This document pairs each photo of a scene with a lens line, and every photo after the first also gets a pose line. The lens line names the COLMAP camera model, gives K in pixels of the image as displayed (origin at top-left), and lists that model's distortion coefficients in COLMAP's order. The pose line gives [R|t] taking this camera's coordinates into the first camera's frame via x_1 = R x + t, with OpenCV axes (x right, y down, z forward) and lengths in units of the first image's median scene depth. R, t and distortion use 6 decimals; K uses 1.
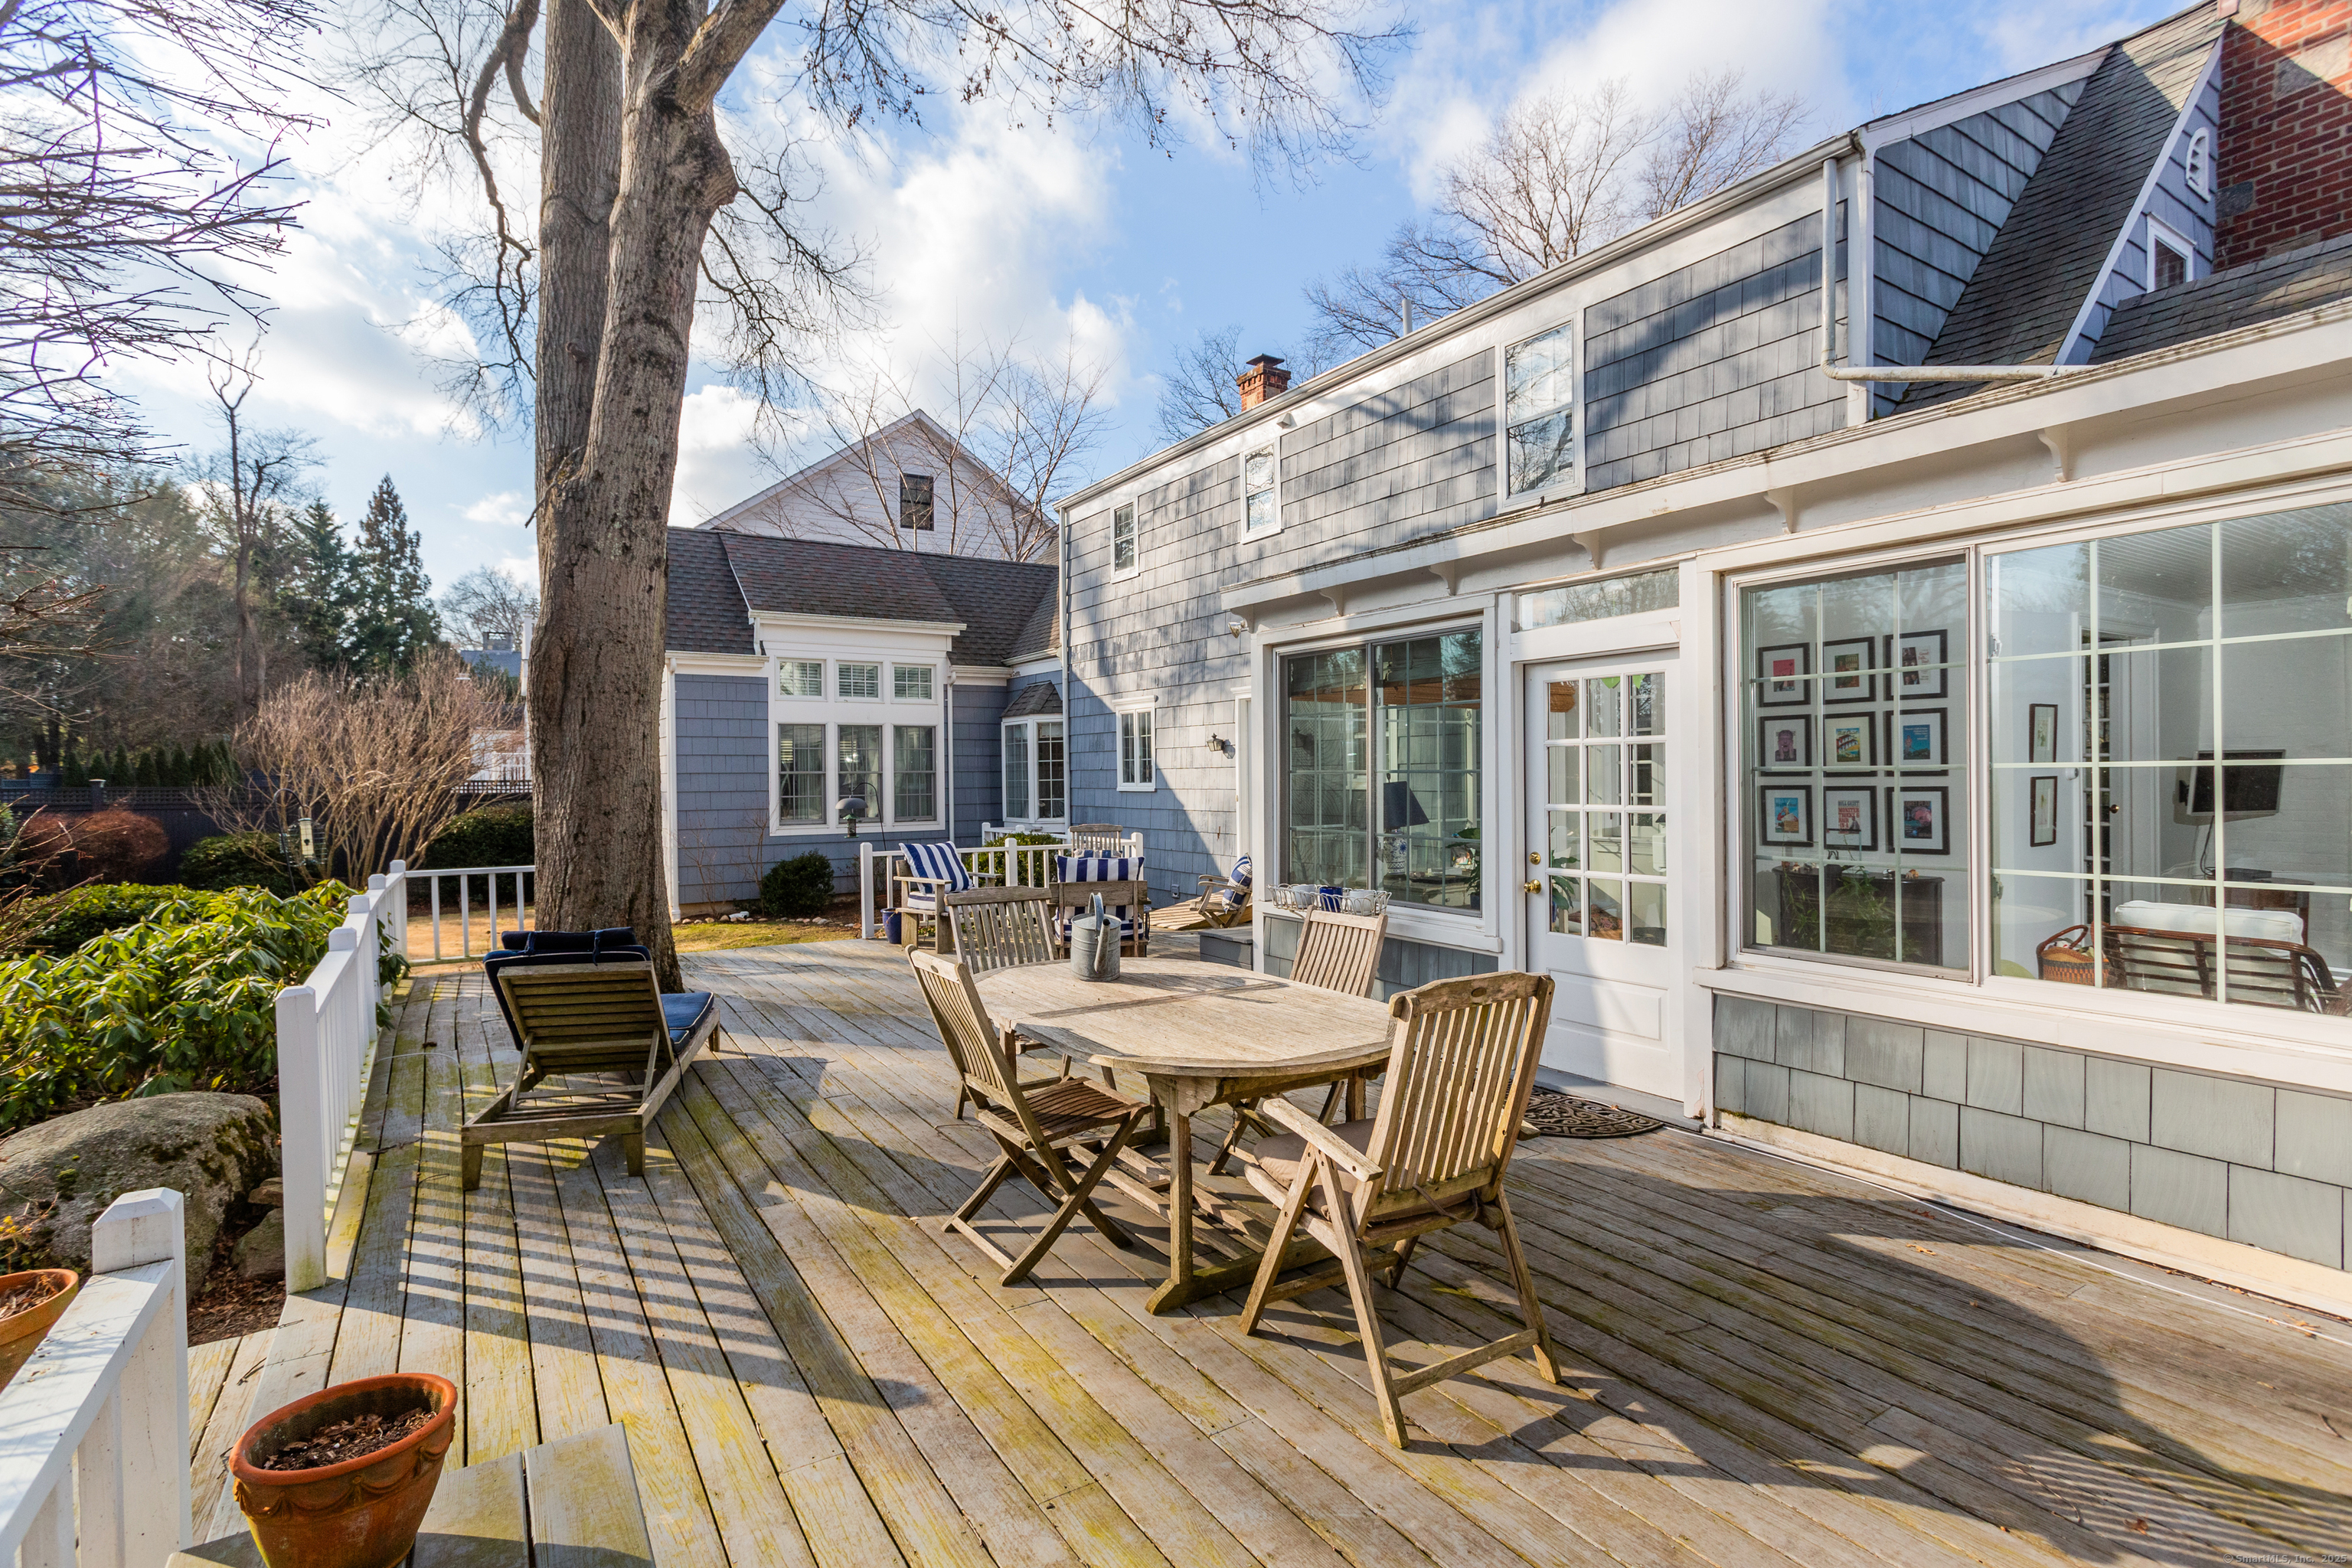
lens RADIAL K [[1104.4, 0, 1172.7], [0, 1104.4, 788.9], [0, 0, 1]] dist [0.004091, 0.000156]
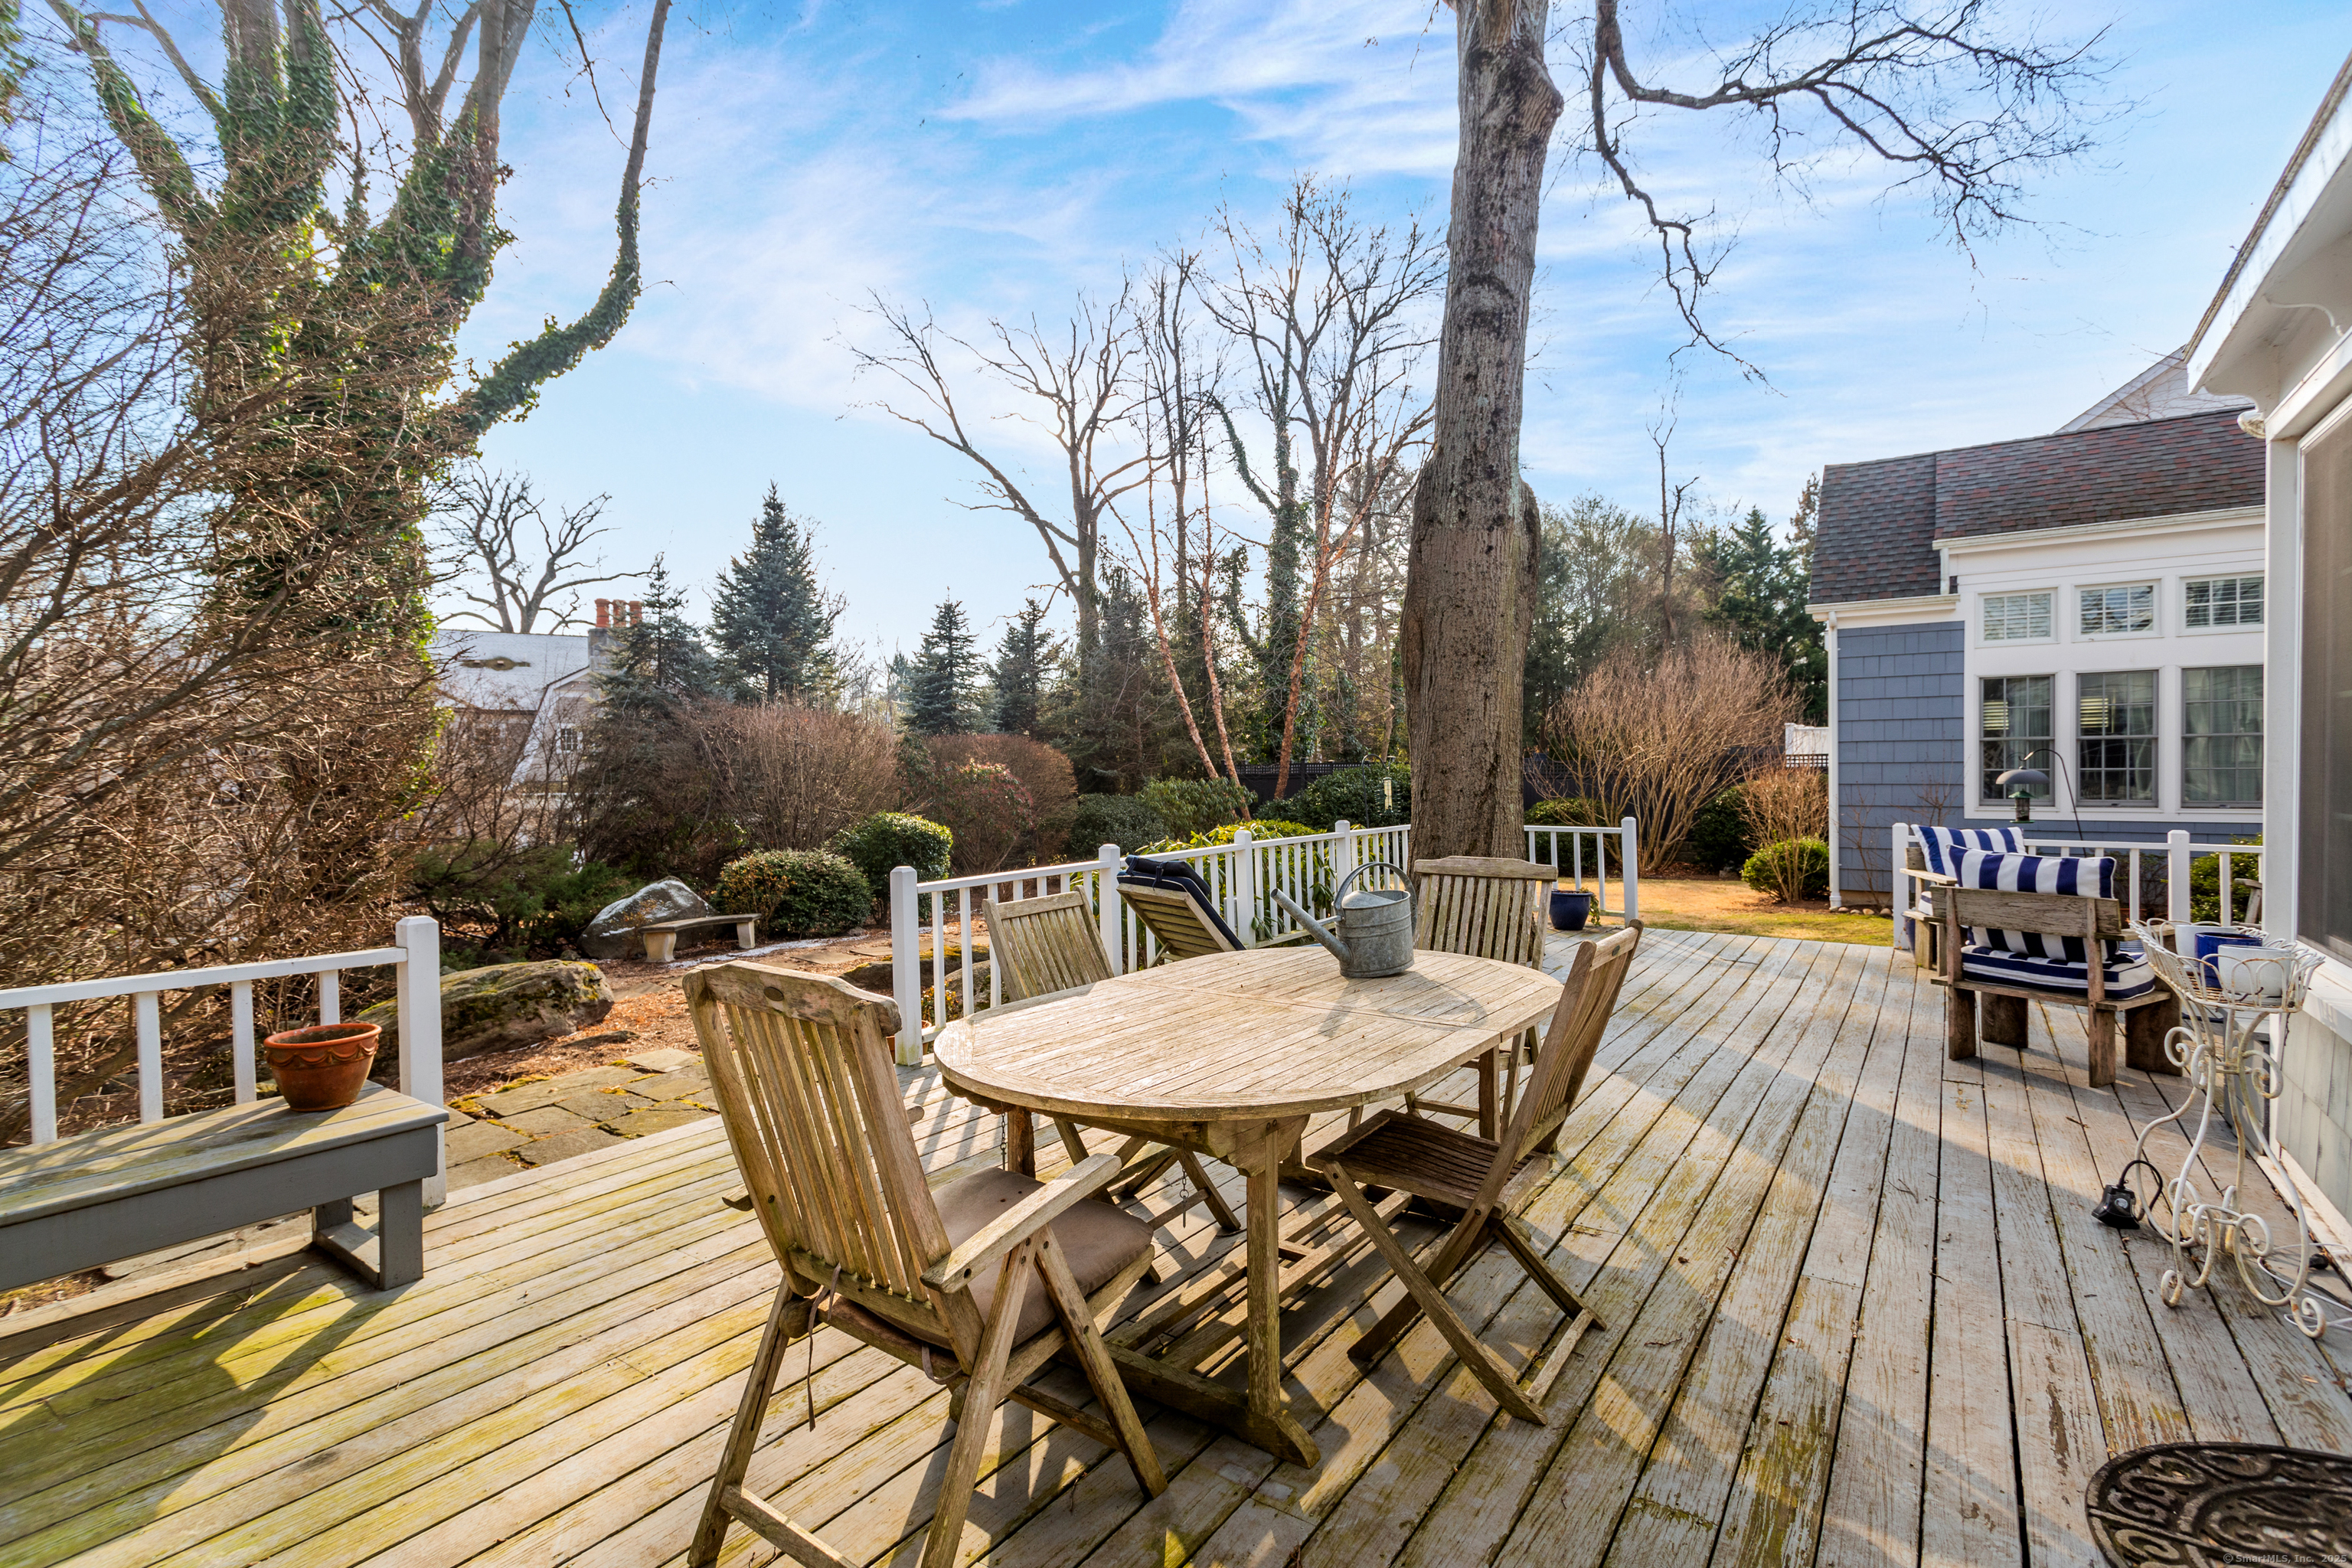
lens RADIAL K [[1104.4, 0, 1169.4], [0, 1104.4, 783.9], [0, 0, 1]] dist [0.004091, 0.000156]
pose [[0.374866, 0.018288, -0.926899, 0.159020], [-0.006926, 0.999833, 0.016926, 0.007855], [0.927053, 0.000075, 0.374930, 0.159321]]
